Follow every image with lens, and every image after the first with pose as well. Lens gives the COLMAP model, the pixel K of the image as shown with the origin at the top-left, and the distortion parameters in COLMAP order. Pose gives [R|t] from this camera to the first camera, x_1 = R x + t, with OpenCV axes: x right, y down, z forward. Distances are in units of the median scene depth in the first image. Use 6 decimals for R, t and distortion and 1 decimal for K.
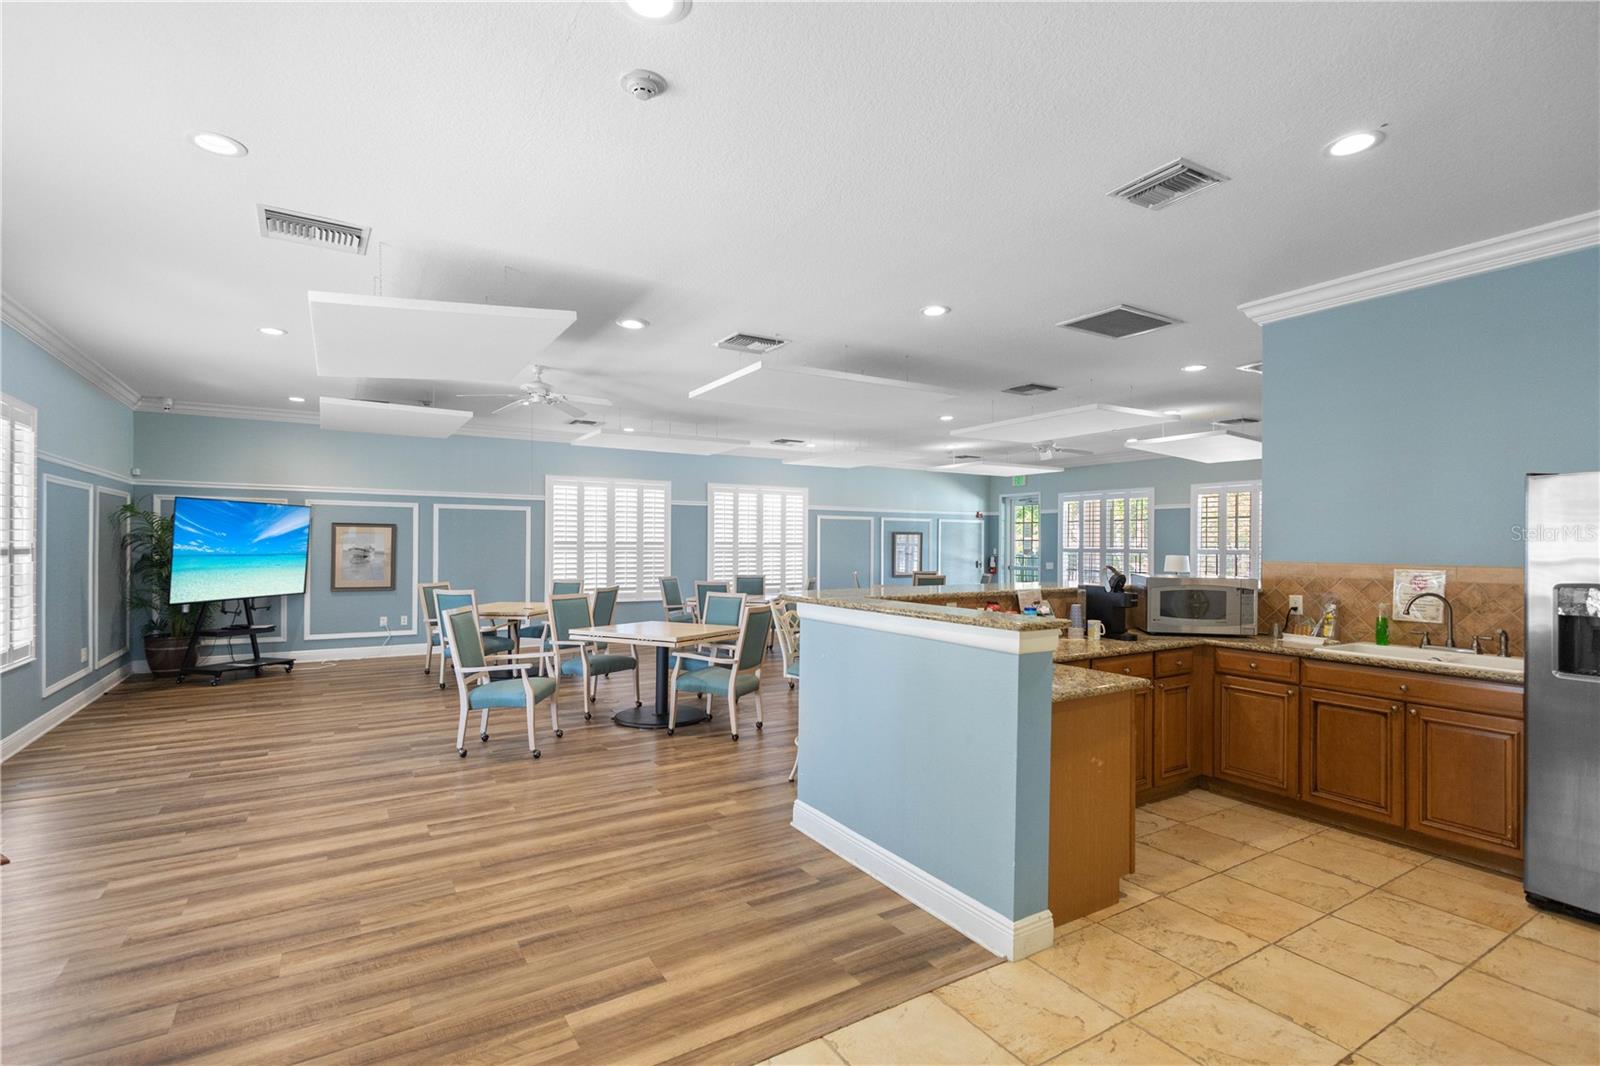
lens RADIAL K [[746.2, 0, 803.7], [0, 746.2, 538.3], [0, 0, 1]] dist [0.020810, -0.005000]
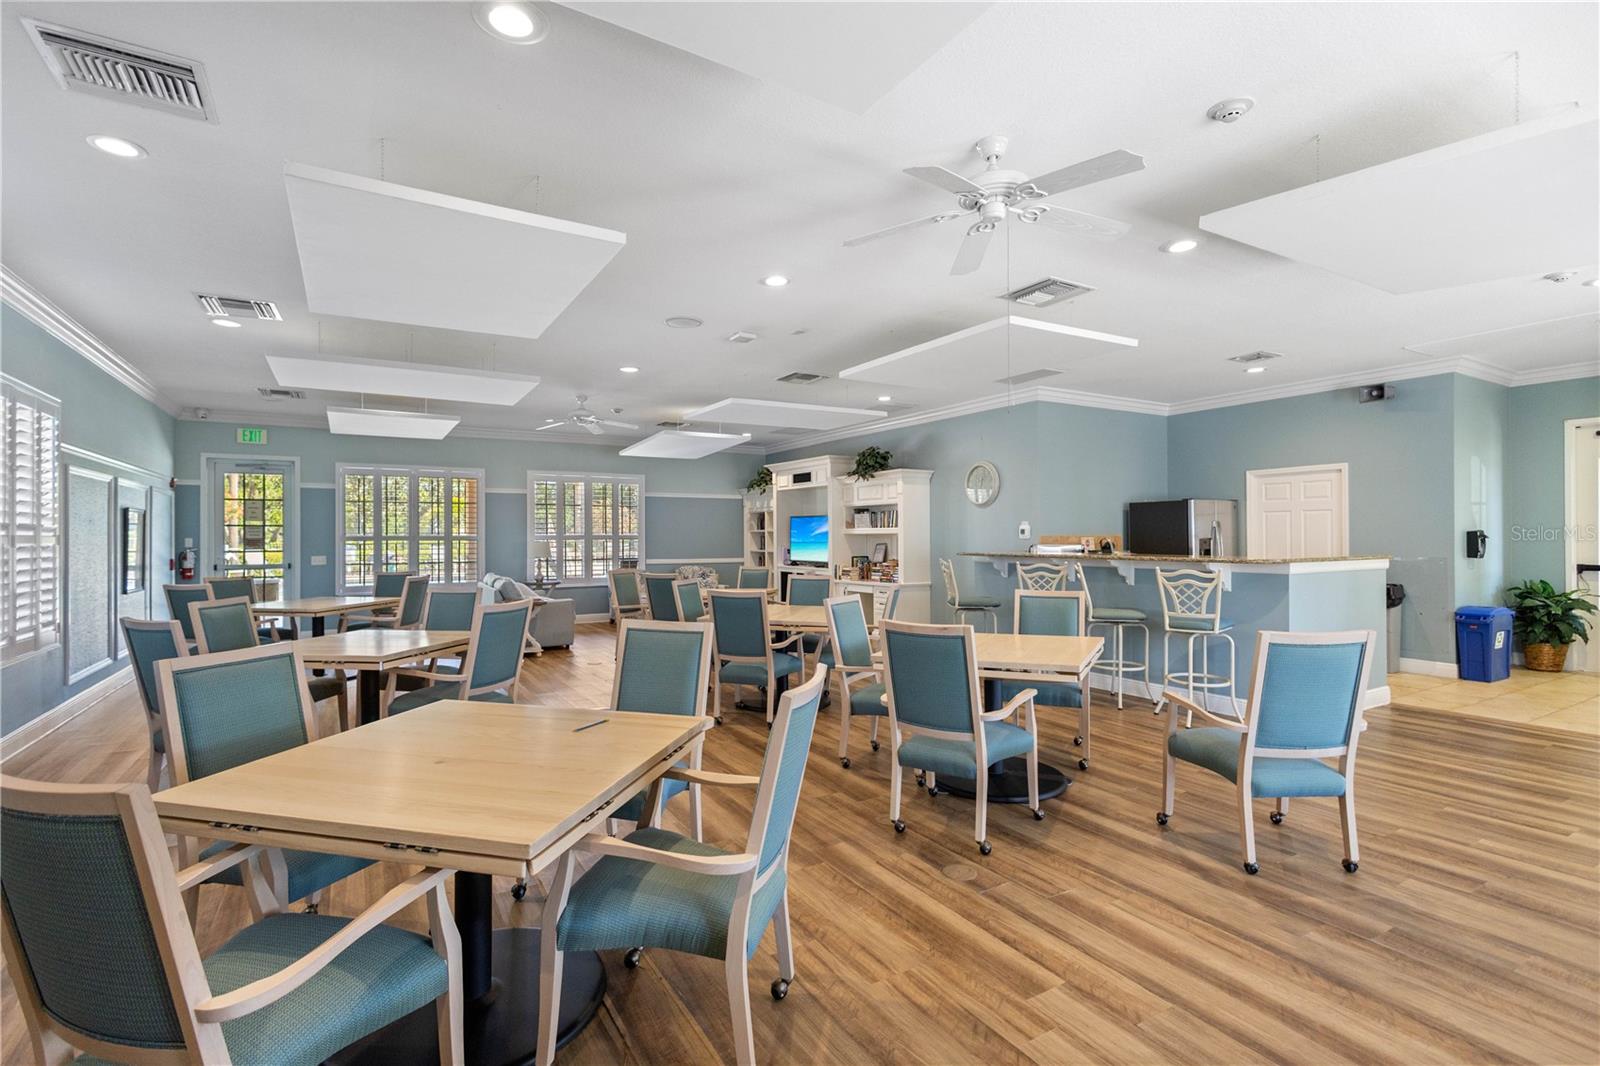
lens RADIAL K [[746.2, 0, 805.0], [0, 746.2, 537.2], [0, 0, 1]] dist [0.020810, -0.005000]
pose [[0.007408, -0.006874, 0.999949, -0.454953], [-0.003965, 0.999968, 0.006903, 0.008229], [-0.999965, -0.004016, 0.007381, 0.614887]]
